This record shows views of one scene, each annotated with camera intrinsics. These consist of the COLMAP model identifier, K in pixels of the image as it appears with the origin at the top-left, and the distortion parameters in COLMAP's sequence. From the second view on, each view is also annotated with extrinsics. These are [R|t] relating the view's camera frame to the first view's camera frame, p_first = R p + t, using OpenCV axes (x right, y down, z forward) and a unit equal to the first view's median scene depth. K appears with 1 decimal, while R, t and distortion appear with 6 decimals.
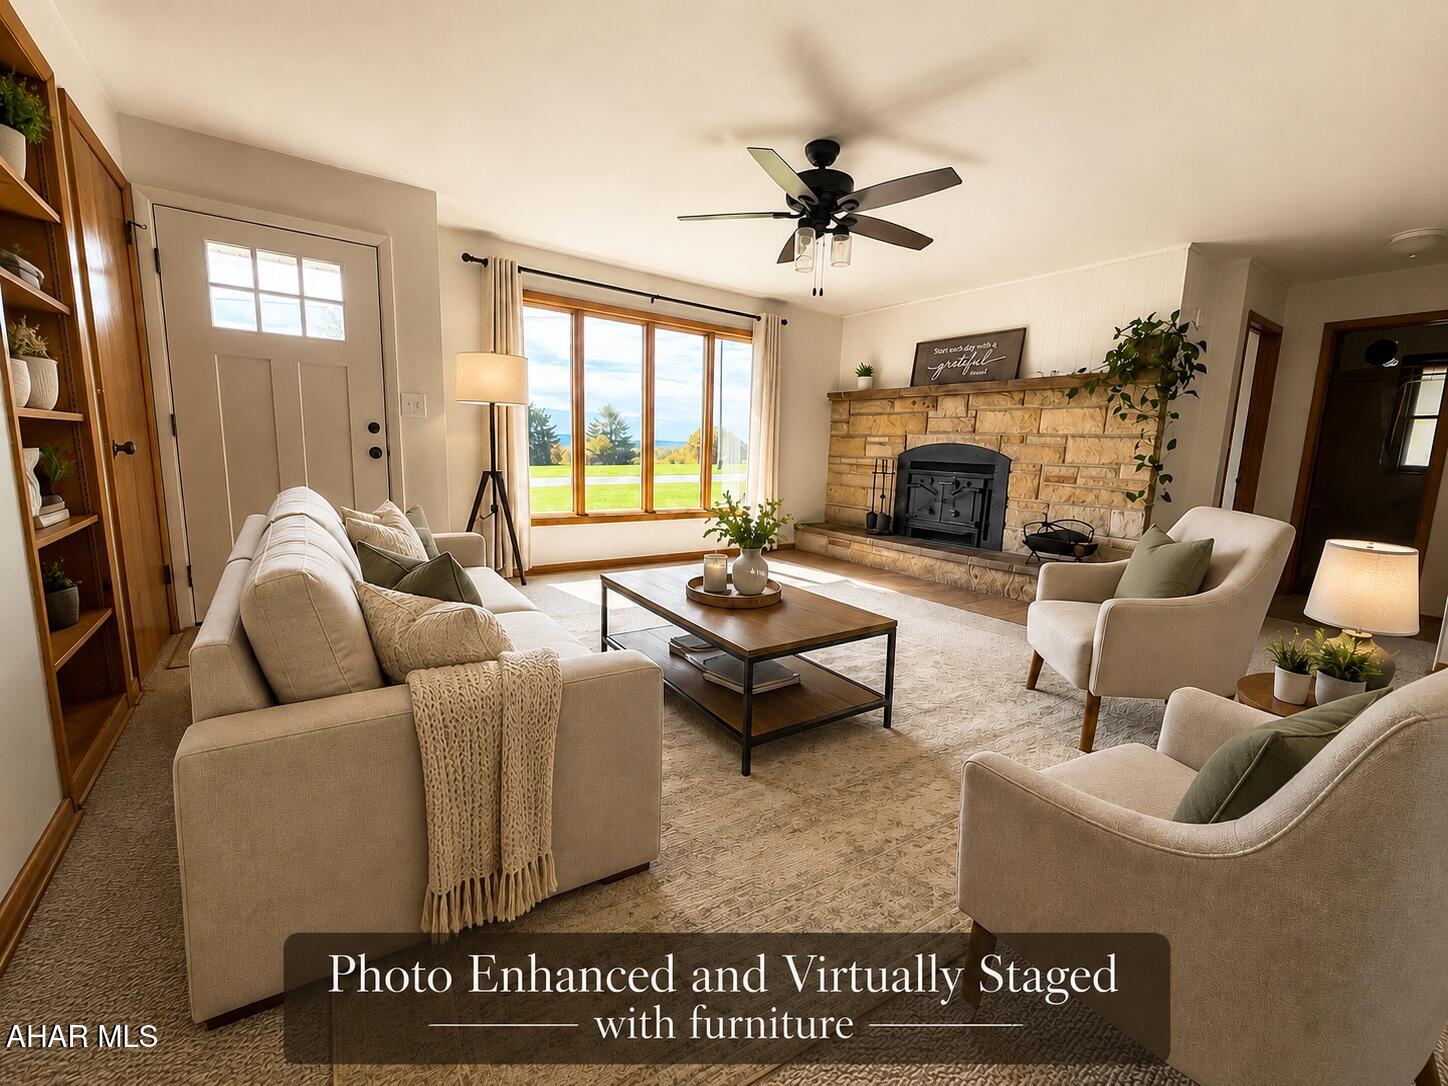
lens RADIAL K [[574.3, 0, 725.9], [0, 574.3, 548.7], [0, 0, 1]] dist [-0.001849, 0.000002]
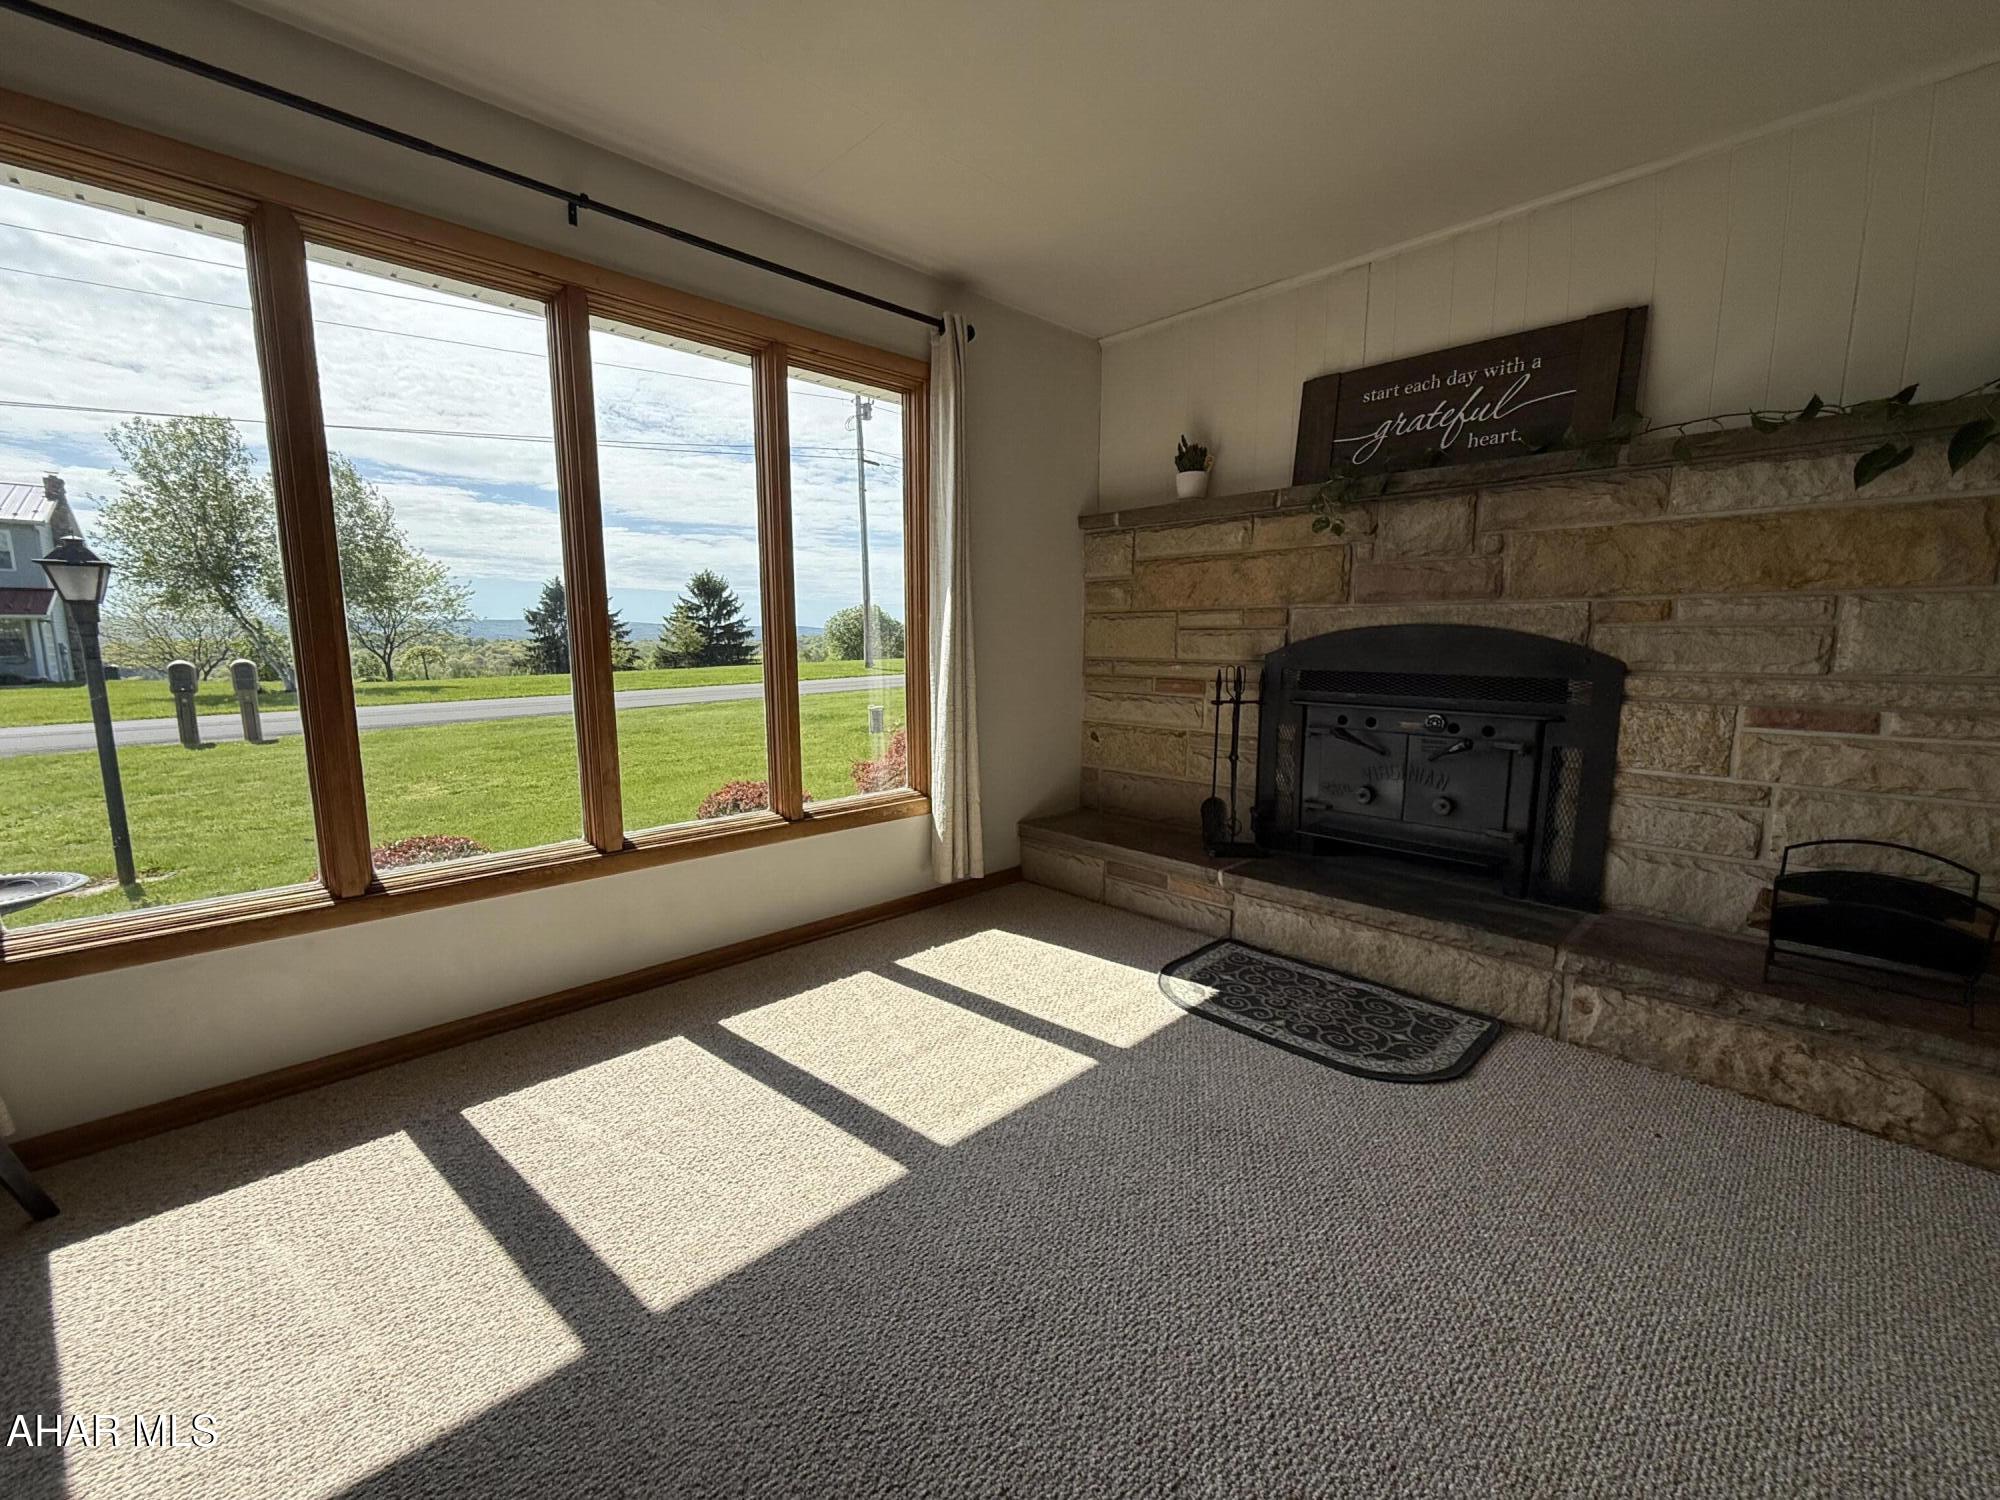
lens RADIAL K [[793.3, 0, 1002.6], [0, 793.3, 757.9], [0, 0, 1]] dist [-0.001849, 0.000002]
pose [[0.984266, -0.059134, 0.166506, 0.017728], [0.062708, 0.997899, -0.016287, -0.100933], [-0.165193, 0.026472, 0.985906, 0.512571]]
